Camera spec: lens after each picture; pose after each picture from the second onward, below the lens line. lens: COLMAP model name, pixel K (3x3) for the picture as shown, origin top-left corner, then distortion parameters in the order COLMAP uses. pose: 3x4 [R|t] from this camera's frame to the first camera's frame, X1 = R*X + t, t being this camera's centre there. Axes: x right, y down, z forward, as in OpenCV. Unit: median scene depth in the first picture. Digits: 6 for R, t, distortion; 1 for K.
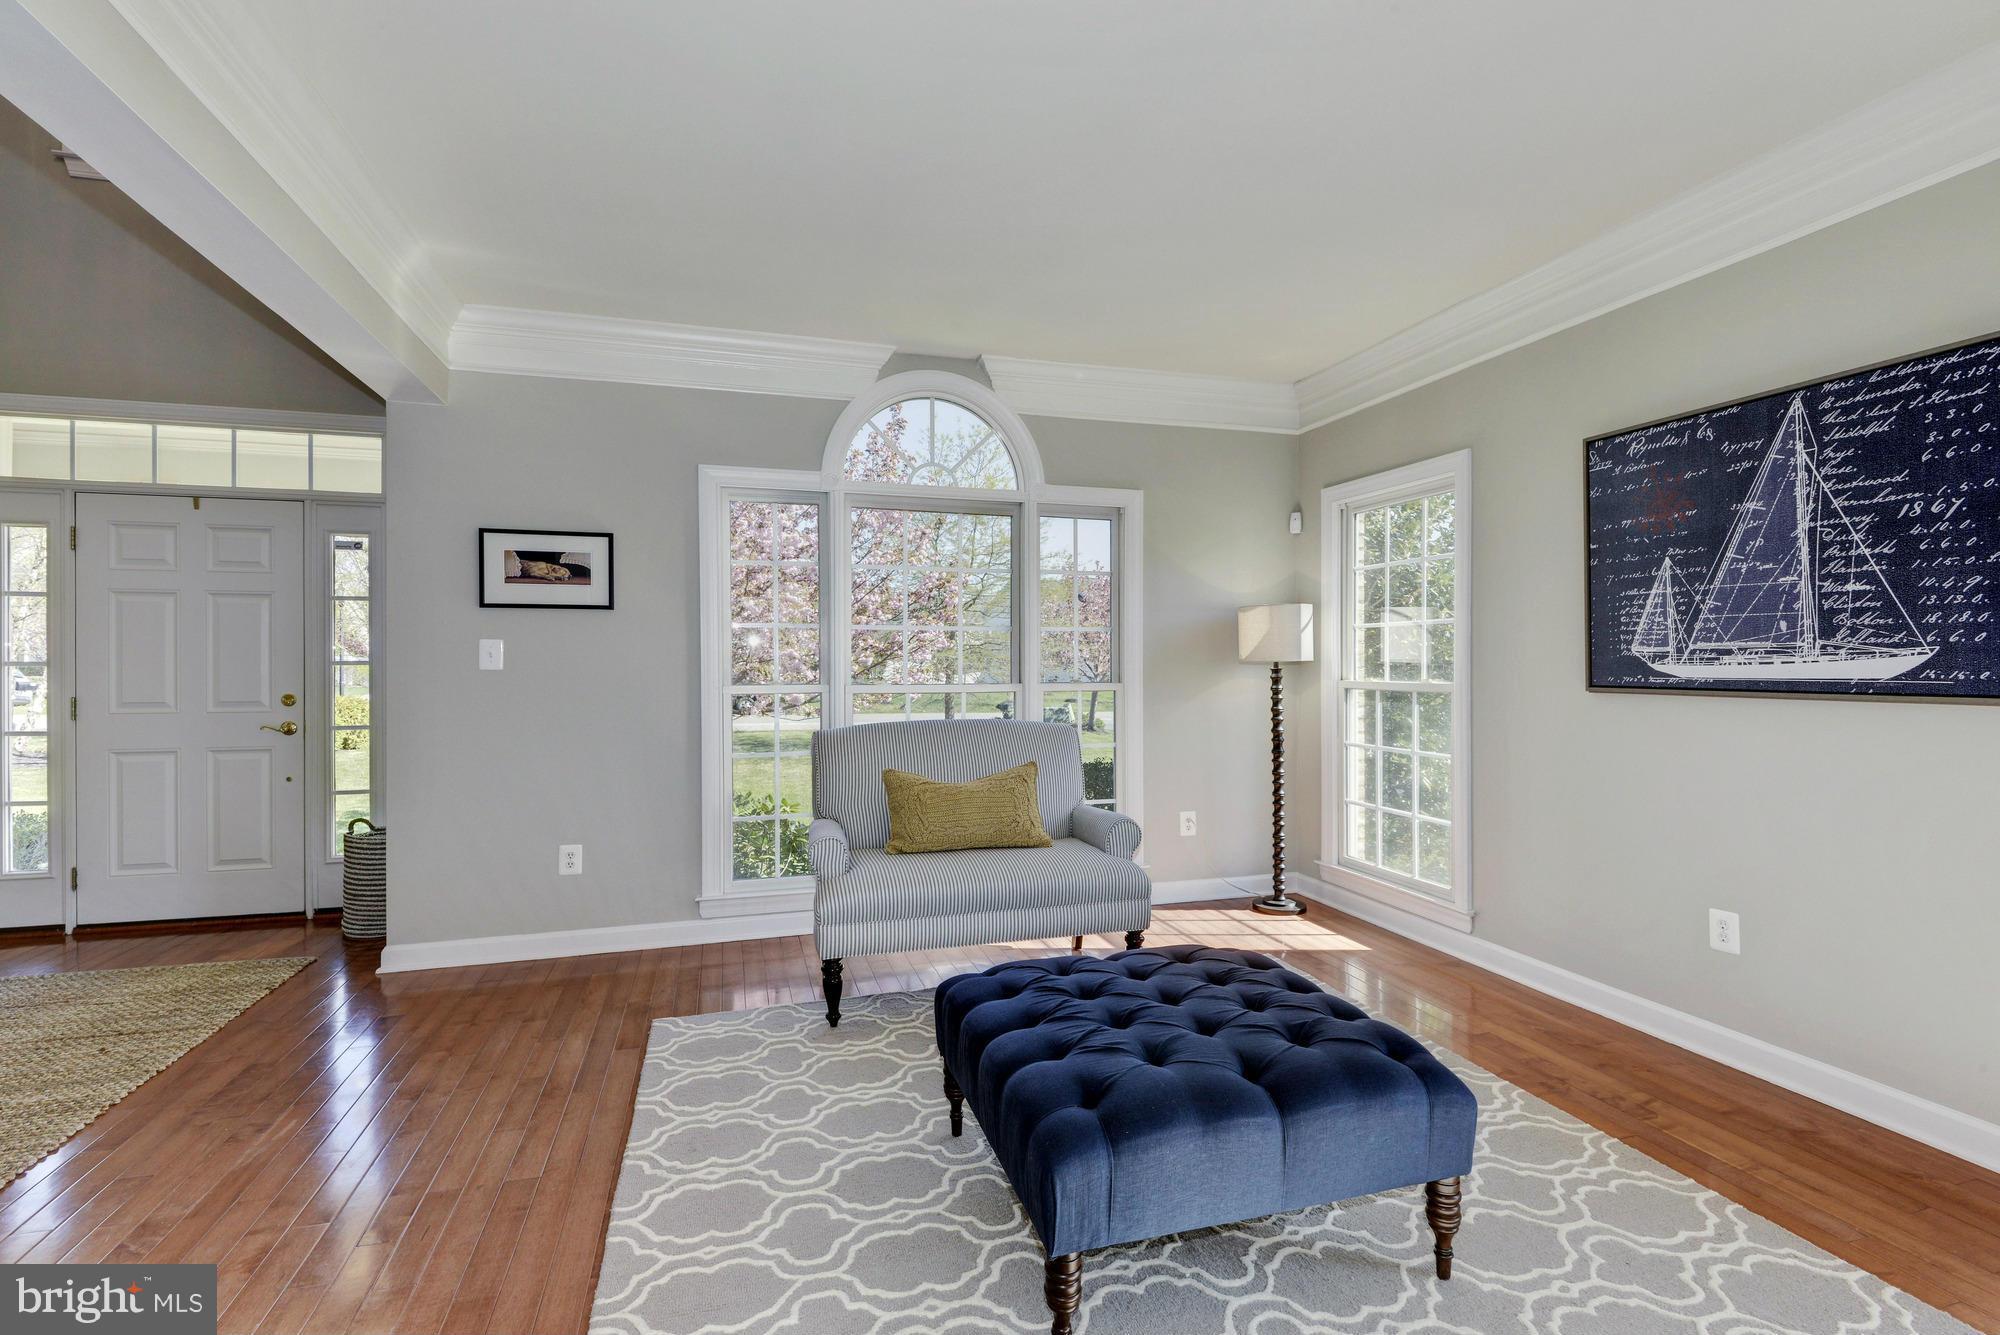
lens RADIAL K [[946.3, 0, 1000.0], [0, 946.3, 667.5], [0, 0, 1]] dist [0.000708, 0.000051]
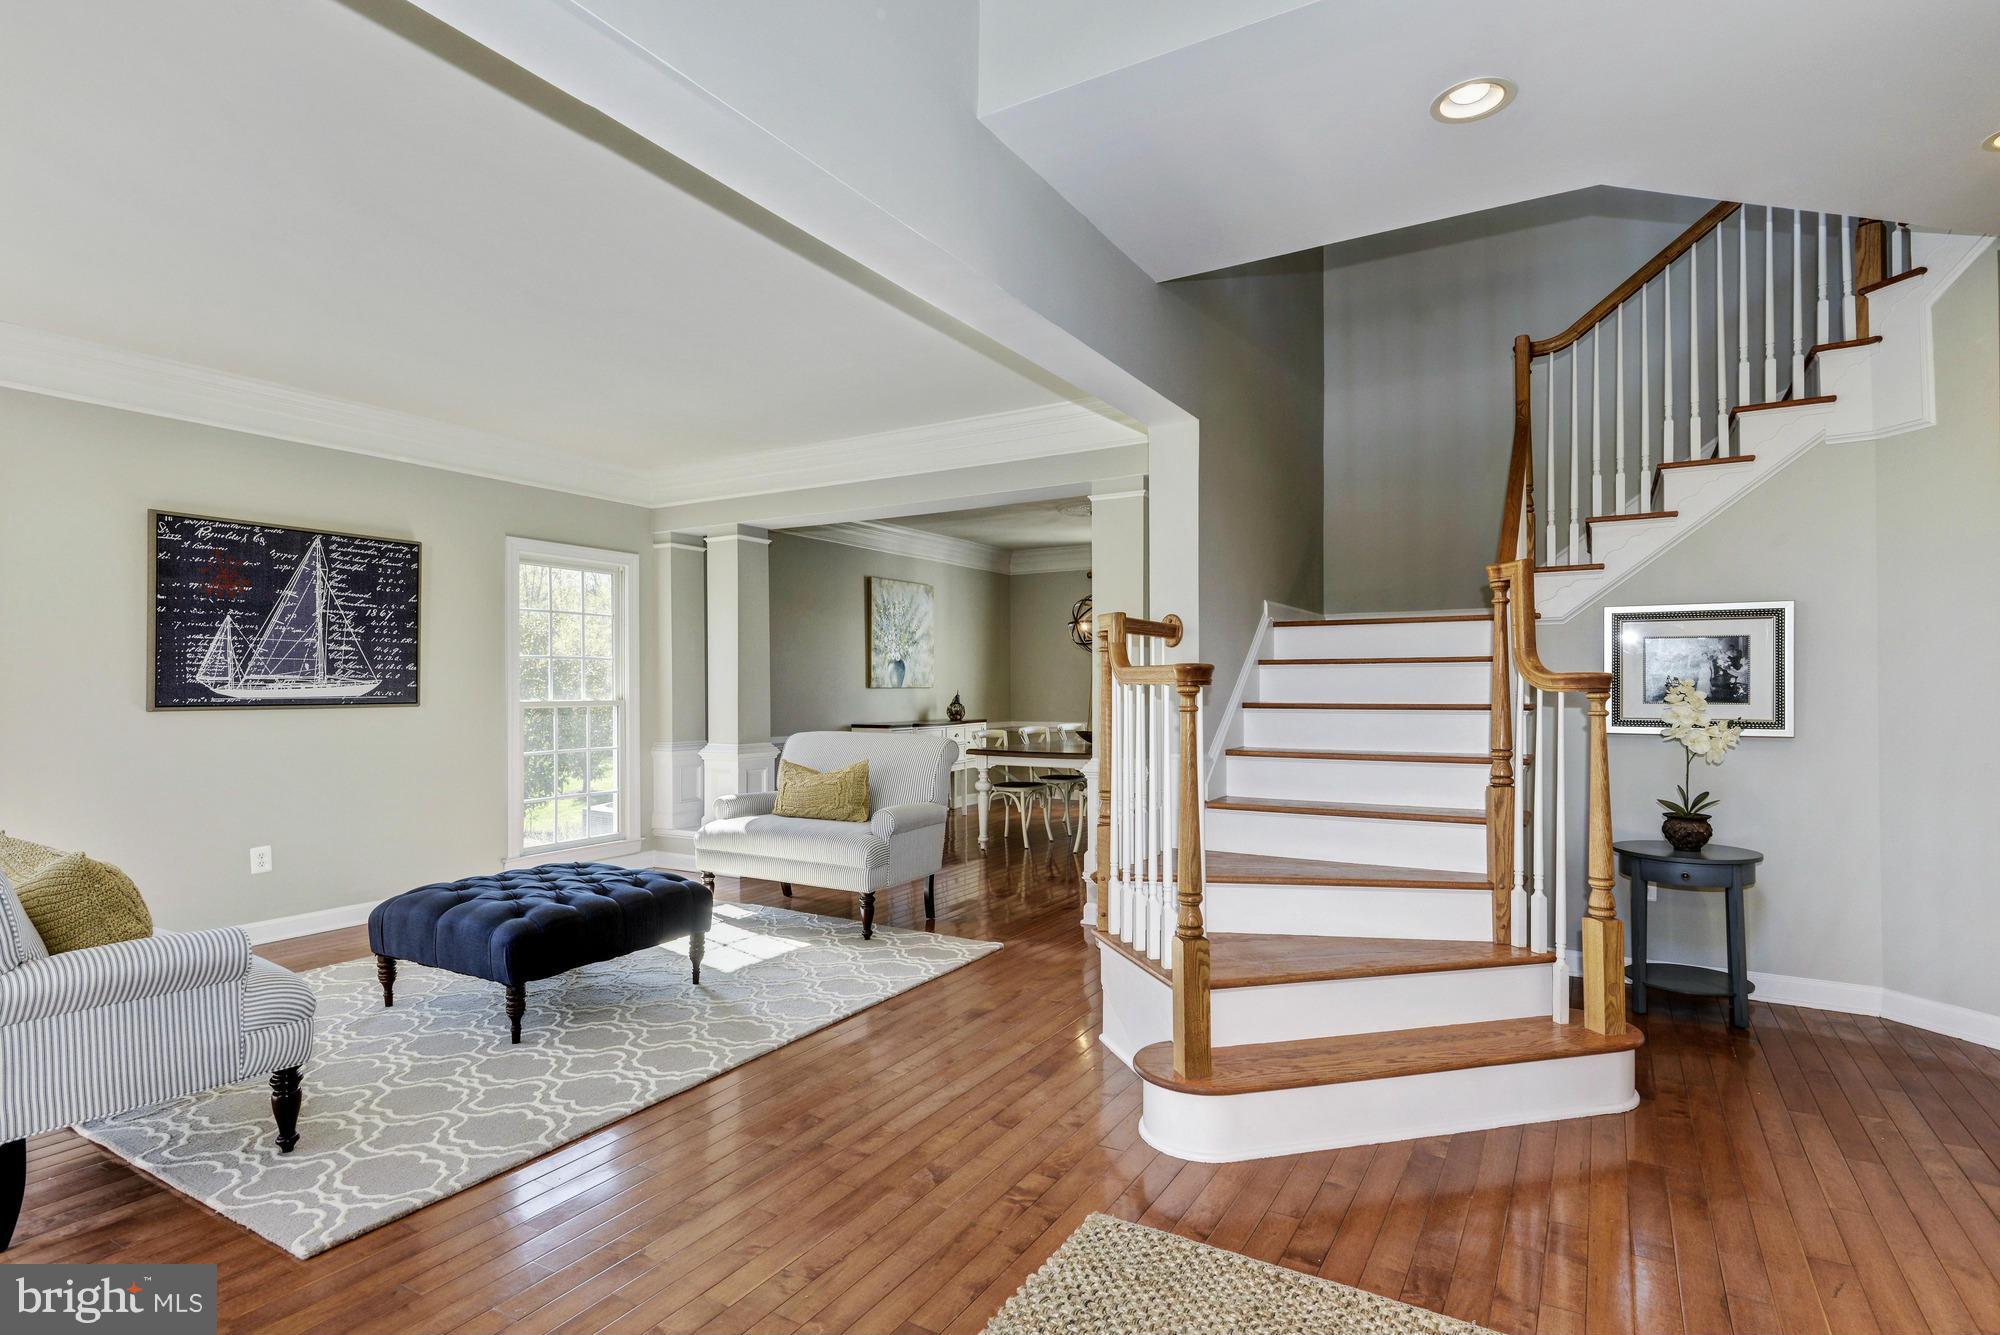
lens RADIAL K [[946.3, 0, 1000.0], [0, 946.3, 667.5], [0, 0, 1]] dist [0.000708, 0.000051]
pose [[-0.676273, 0.017474, 0.736444, -1.307328], [0.005756, 0.999813, -0.018438, -0.003199], [-0.736629, -0.008230, -0.676247, 1.245884]]
